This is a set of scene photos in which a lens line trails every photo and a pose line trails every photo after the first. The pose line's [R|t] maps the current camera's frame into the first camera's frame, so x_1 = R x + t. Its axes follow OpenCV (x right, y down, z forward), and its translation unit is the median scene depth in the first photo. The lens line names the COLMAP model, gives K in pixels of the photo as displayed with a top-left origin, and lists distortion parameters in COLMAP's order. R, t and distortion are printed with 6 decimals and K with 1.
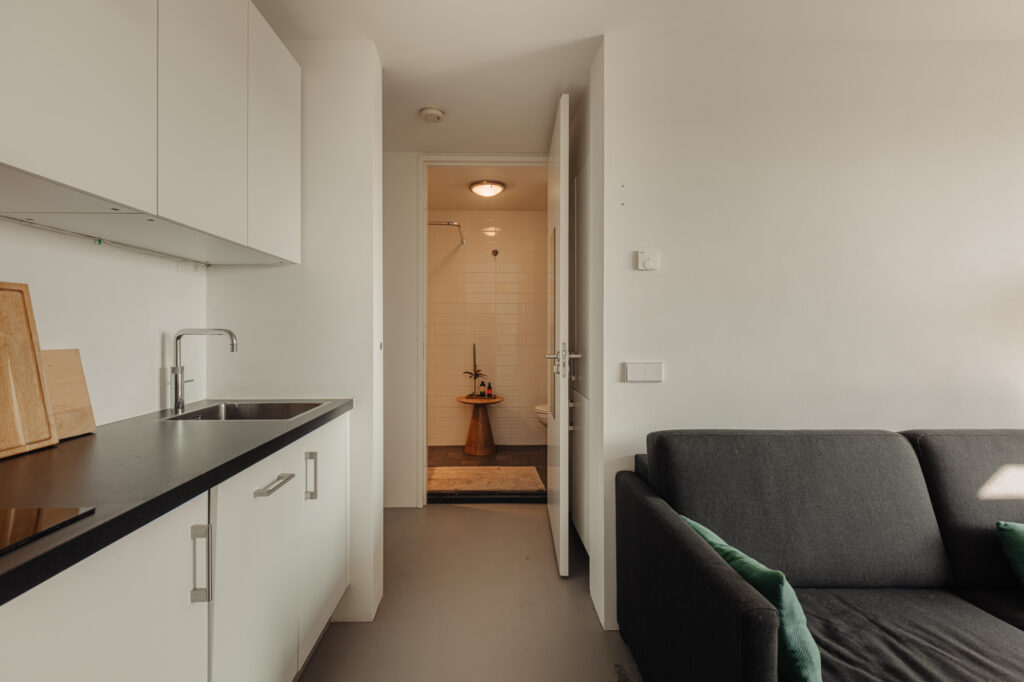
lens RADIAL K [[464.1, 0, 504.9], [0, 464.1, 339.3], [0, 0, 1]] dist [0.007514, -0.002873]
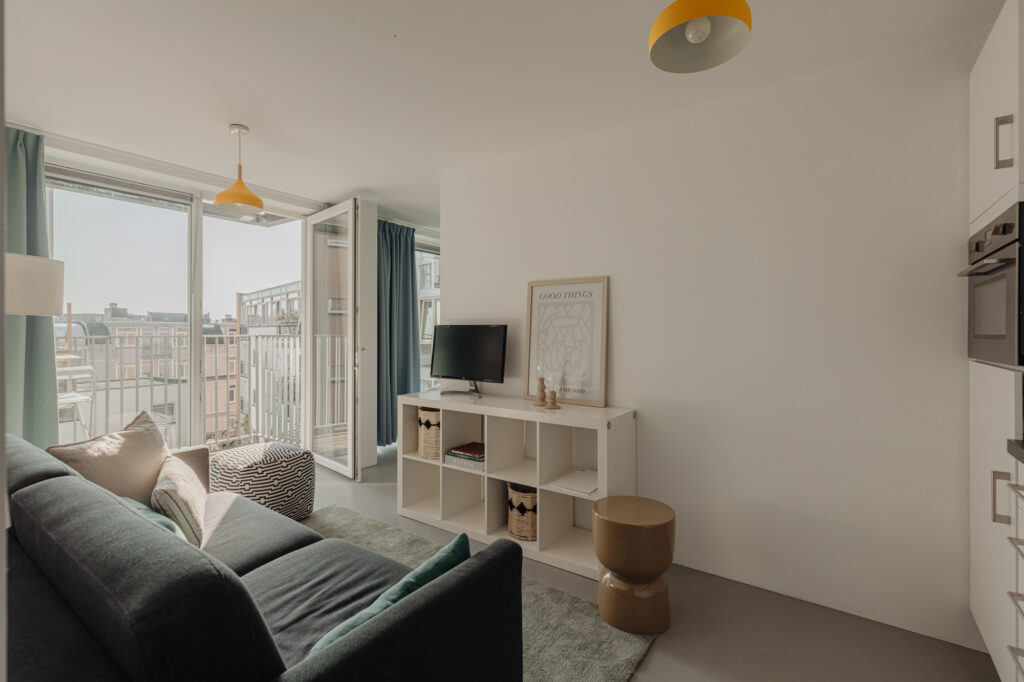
lens RADIAL K [[464.1, 0, 513.2], [0, 464.1, 330.3], [0, 0, 1]] dist [0.007514, -0.002873]
pose [[-0.803356, -0.001983, 0.595496, -0.174824], [0.010299, 0.999799, 0.017224, -0.037193], [-0.595410, 0.019970, -0.803174, 1.372137]]
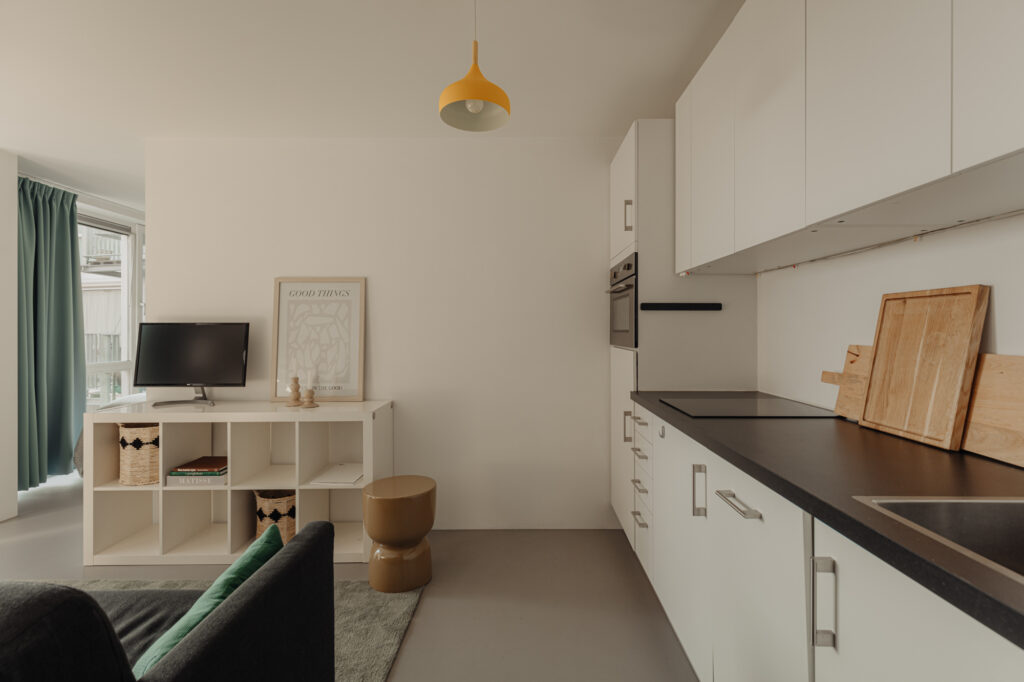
lens RADIAL K [[464.1, 0, 526.6], [0, 464.1, 330.4], [0, 0, 1]] dist [0.007514, -0.002873]
pose [[-0.999852, 0.001611, 0.017126, -0.088698], [0.002033, 0.999695, 0.024621, -0.039550], [-0.017081, 0.024652, -0.999550, 1.615627]]
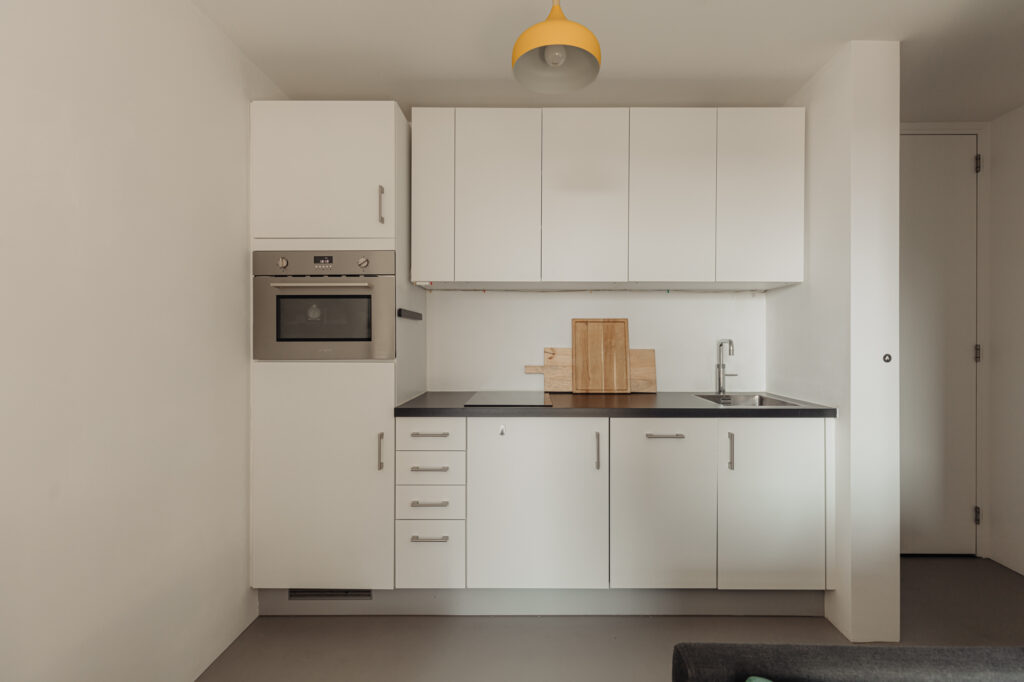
lens RADIAL K [[464.1, 0, 527.6], [0, 464.1, 339.2], [0, 0, 1]] dist [0.007514, -0.002873]
pose [[-0.022784, 0.000521, -0.999740, 0.949417], [-0.024116, 0.999709, 0.001071, -0.010006], [0.999449, 0.024135, -0.022765, 0.475361]]
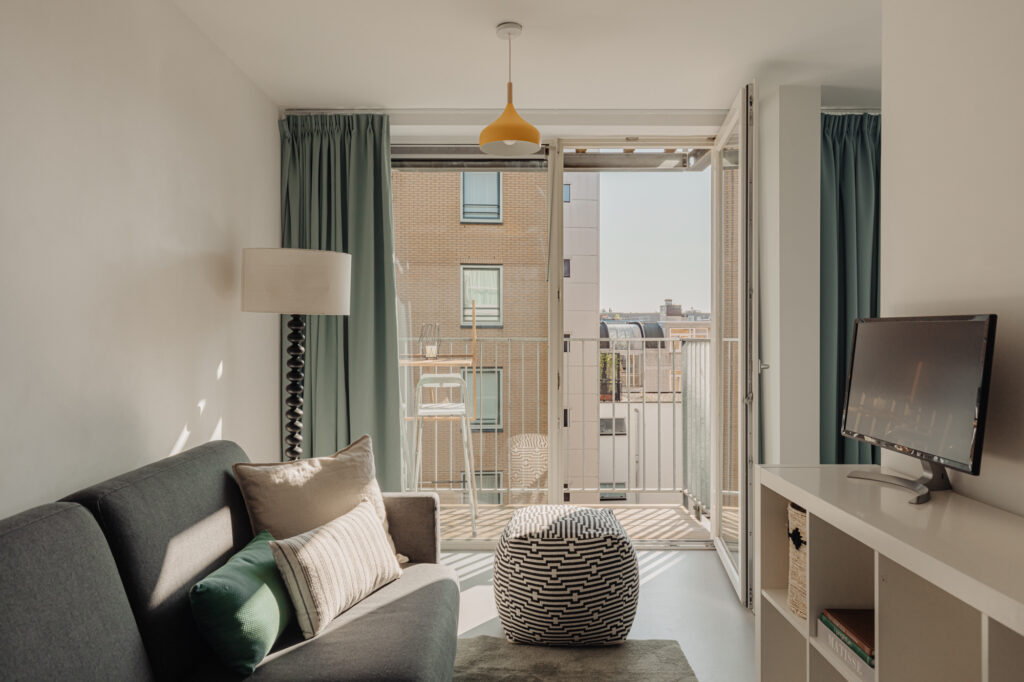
lens RADIAL K [[710.9, 0, 497.6], [0, 710.9, 334.5], [0, 0, 1]] dist [-0.014700, 0.004804]
pose [[0.040638, -0.005288, 0.999160, -0.081857], [0.022053, 0.999747, 0.004395, -0.015217], [-0.998931, 0.021855, 0.040744, 0.462650]]
